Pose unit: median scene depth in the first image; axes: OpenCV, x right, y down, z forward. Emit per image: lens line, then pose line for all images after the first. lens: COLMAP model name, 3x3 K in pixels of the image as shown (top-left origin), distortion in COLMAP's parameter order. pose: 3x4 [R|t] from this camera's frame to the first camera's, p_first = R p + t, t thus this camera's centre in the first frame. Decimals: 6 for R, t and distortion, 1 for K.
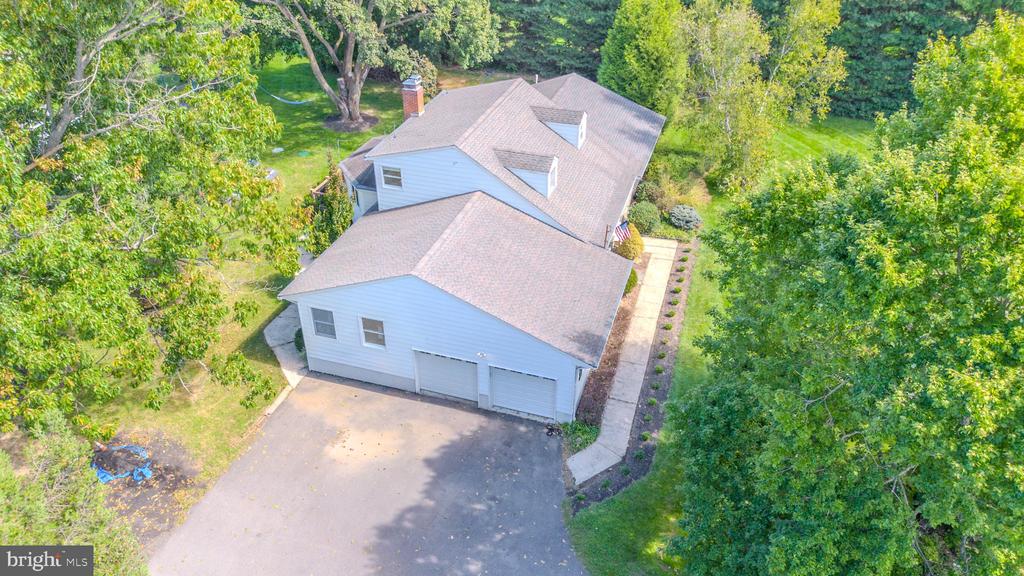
lens RADIAL K [[726.0, 0, 511.6], [0, 726.0, 283.3], [0, 0, 1]] dist [0.073639, -0.083094]
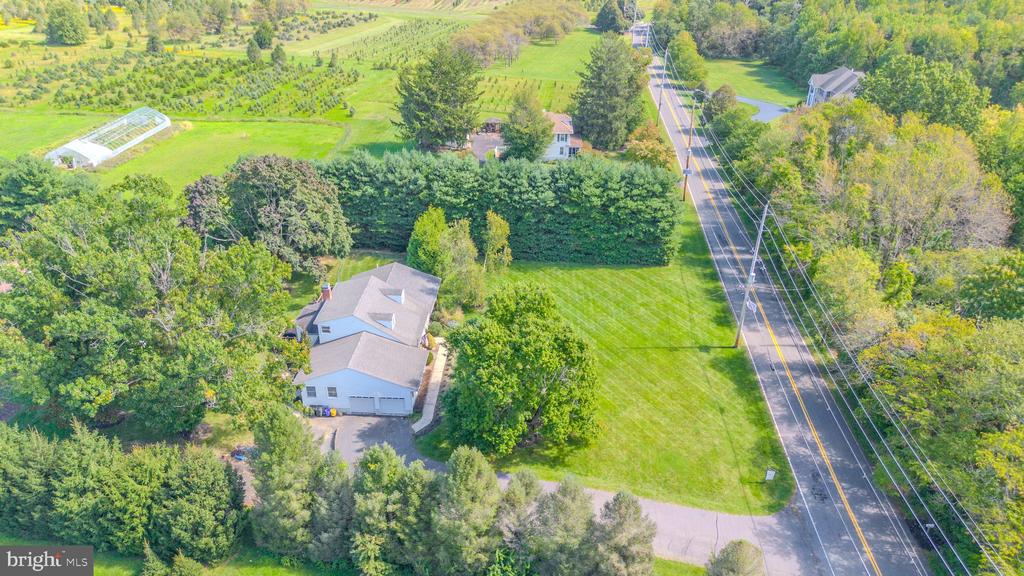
lens RADIAL K [[726.0, 0, 511.6], [0, 726.0, 283.3], [0, 0, 1]] dist [0.073639, -0.083094]
pose [[0.967298, -0.115576, 0.225781, -0.110122], [0.138097, 0.986626, -0.086592, -0.002515], [-0.212754, 0.114940, 0.970322, -1.694086]]
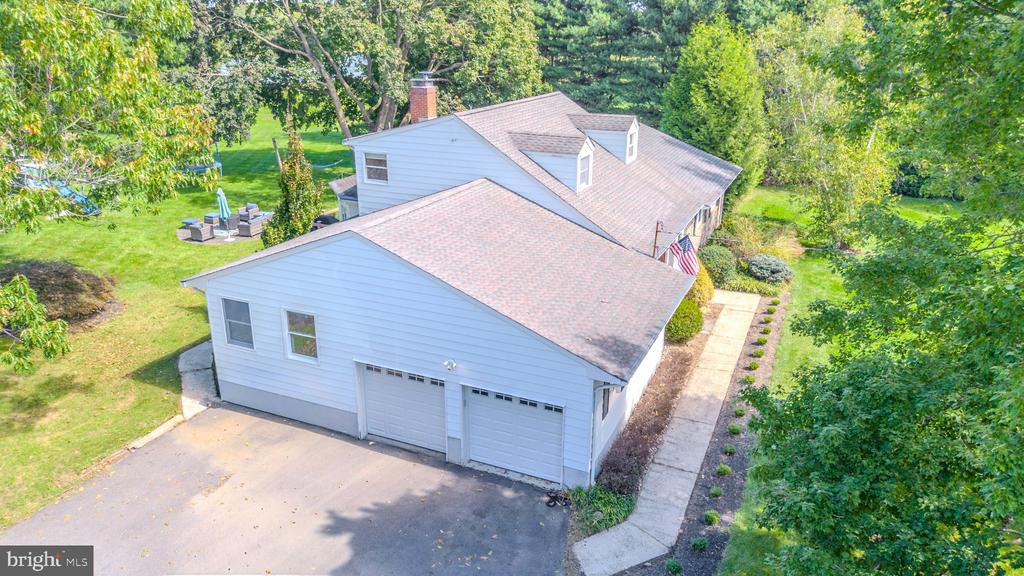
lens RADIAL K [[726.0, 0, 511.6], [0, 726.0, 283.3], [0, 0, 1]] dist [0.073639, -0.083094]
pose [[0.993543, 0.039309, -0.106430, 0.072974], [-0.063784, 0.969308, -0.237431, 0.165128], [0.093831, 0.242686, 0.965556, 0.338359]]
